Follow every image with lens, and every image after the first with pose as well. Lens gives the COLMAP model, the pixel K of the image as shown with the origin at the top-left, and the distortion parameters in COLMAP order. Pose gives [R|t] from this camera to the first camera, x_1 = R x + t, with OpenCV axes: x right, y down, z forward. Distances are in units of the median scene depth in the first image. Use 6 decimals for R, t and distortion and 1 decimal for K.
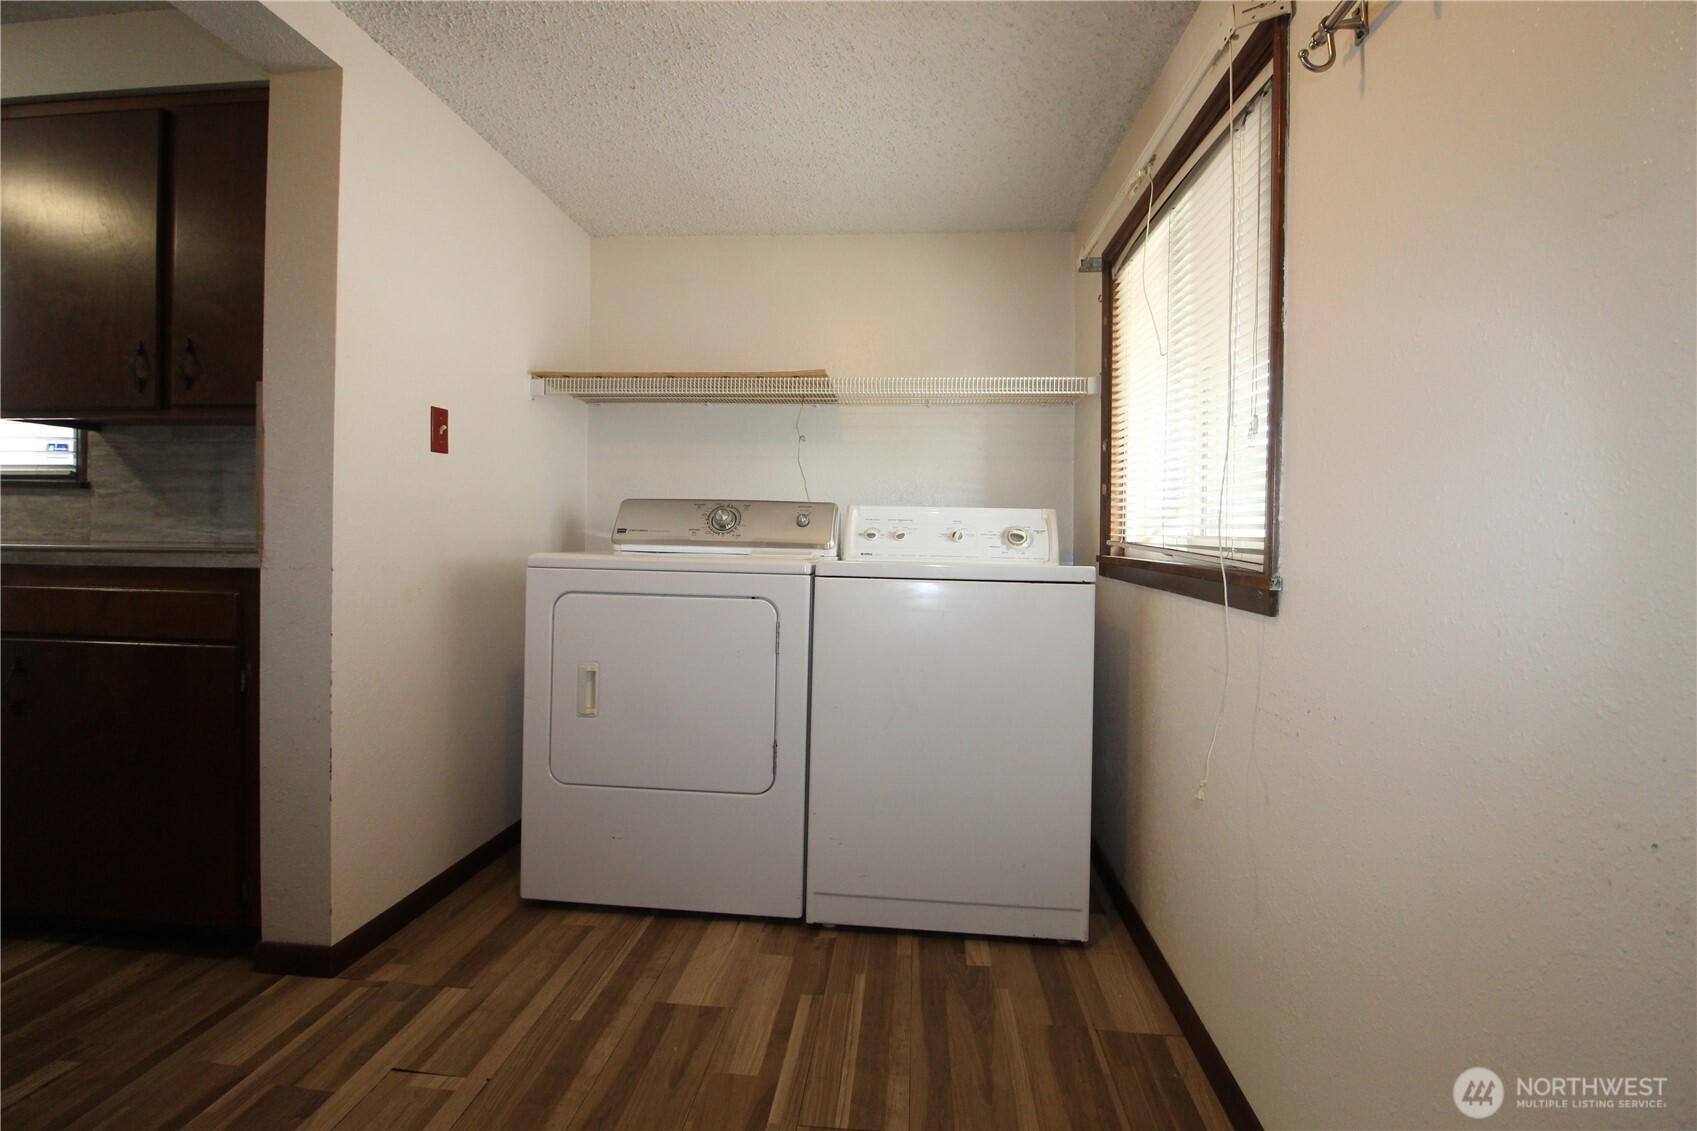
lens RADIAL K [[786.8, 0, 858.5], [0, 786.8, 551.0], [0, 0, 1]] dist [0.002122, -0.015511]
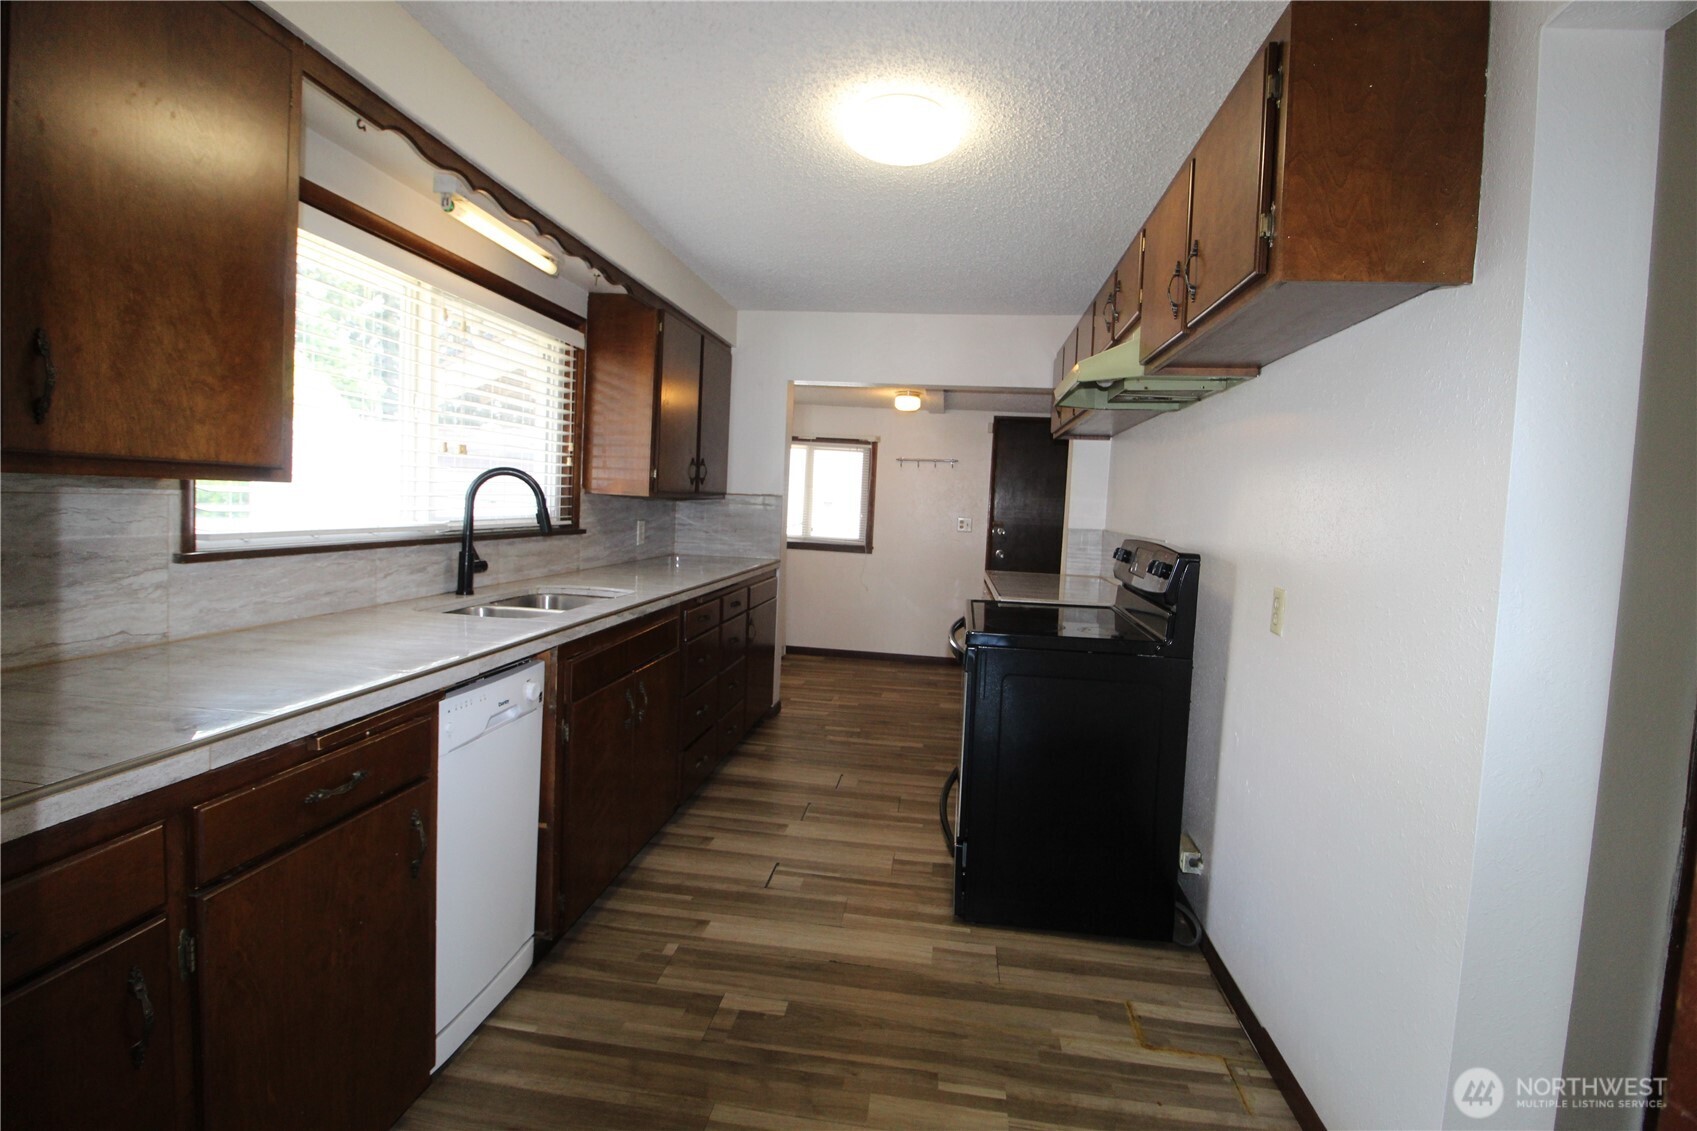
lens RADIAL K [[786.8, 0, 858.5], [0, 786.8, 551.0], [0, 0, 1]] dist [0.002122, -0.015511]
pose [[0.041880, -0.078157, 0.996061, -2.912065], [-0.029995, 0.996388, 0.079443, -0.216501], [-0.998672, -0.033204, 0.039385, 0.535308]]
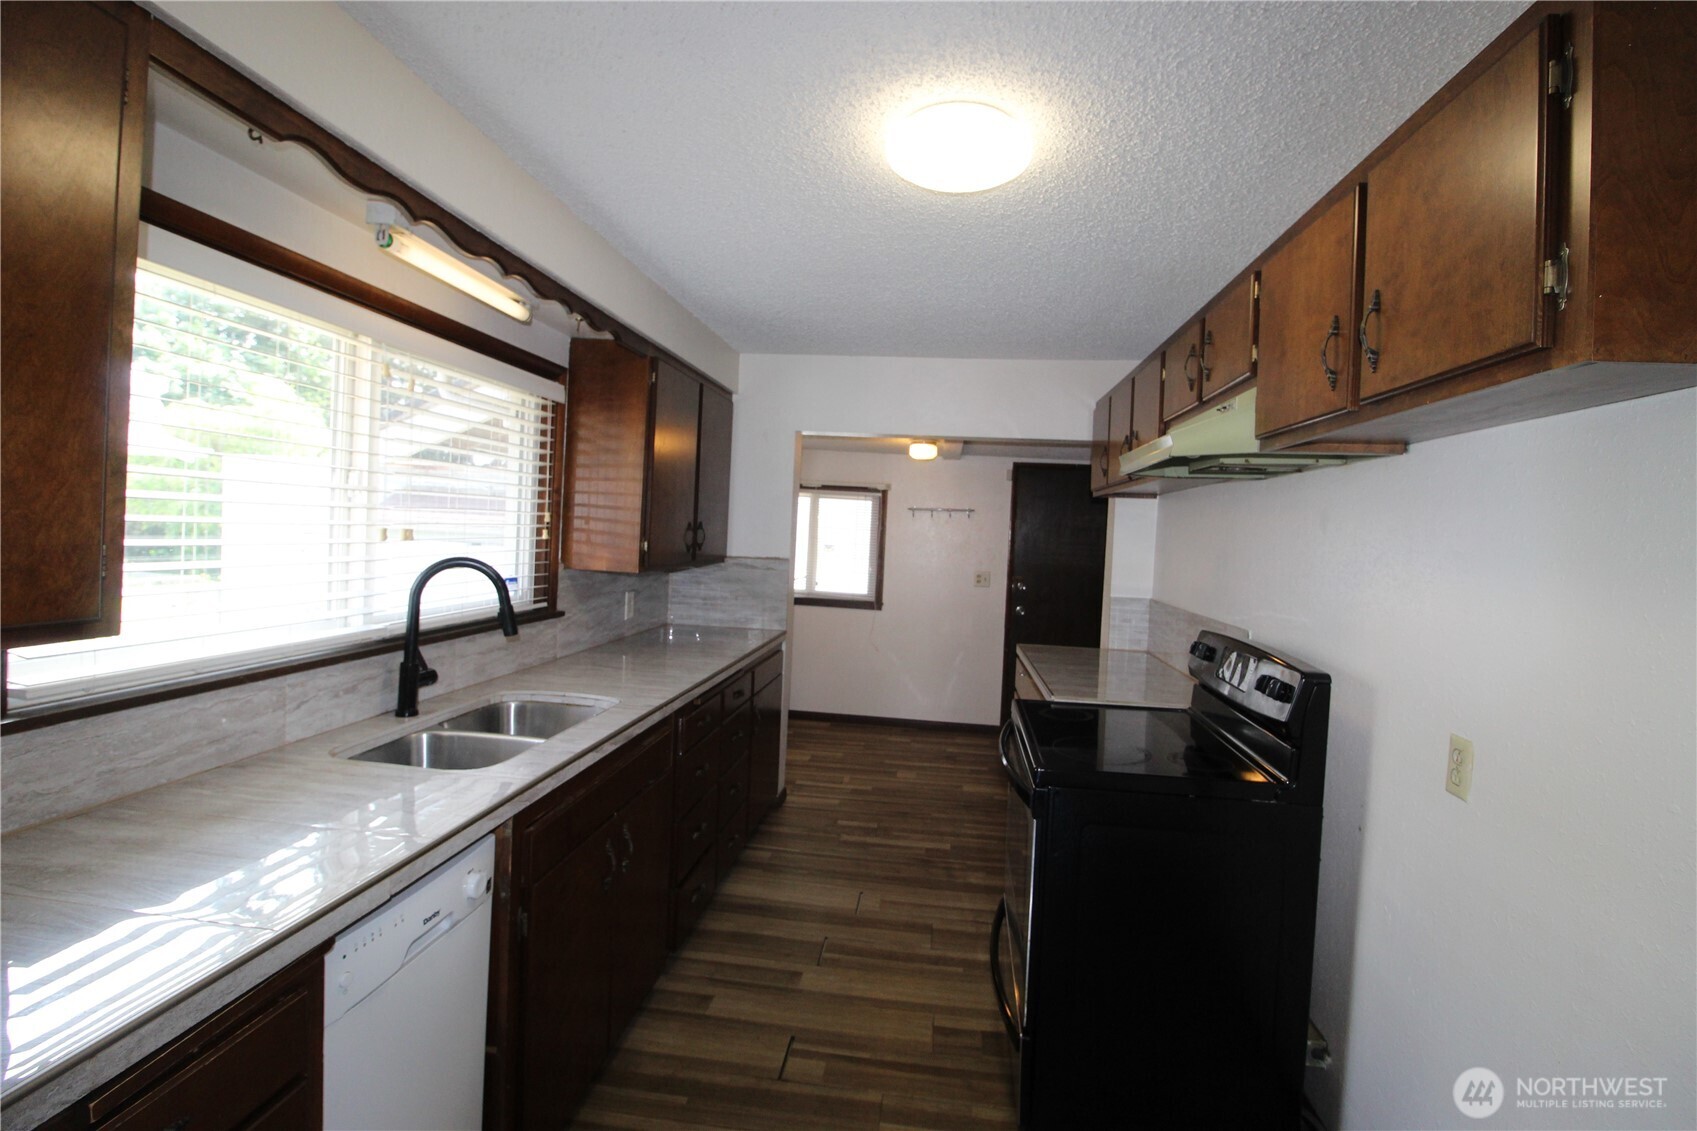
lens RADIAL K [[786.8, 0, 858.5], [0, 786.8, 551.0], [0, 0, 1]] dist [0.002122, -0.015511]
pose [[0.033387, -0.043227, 0.998507, -2.667613], [-0.029817, 0.998576, 0.044227, -0.303973], [-0.998998, -0.031249, 0.032051, 0.605953]]
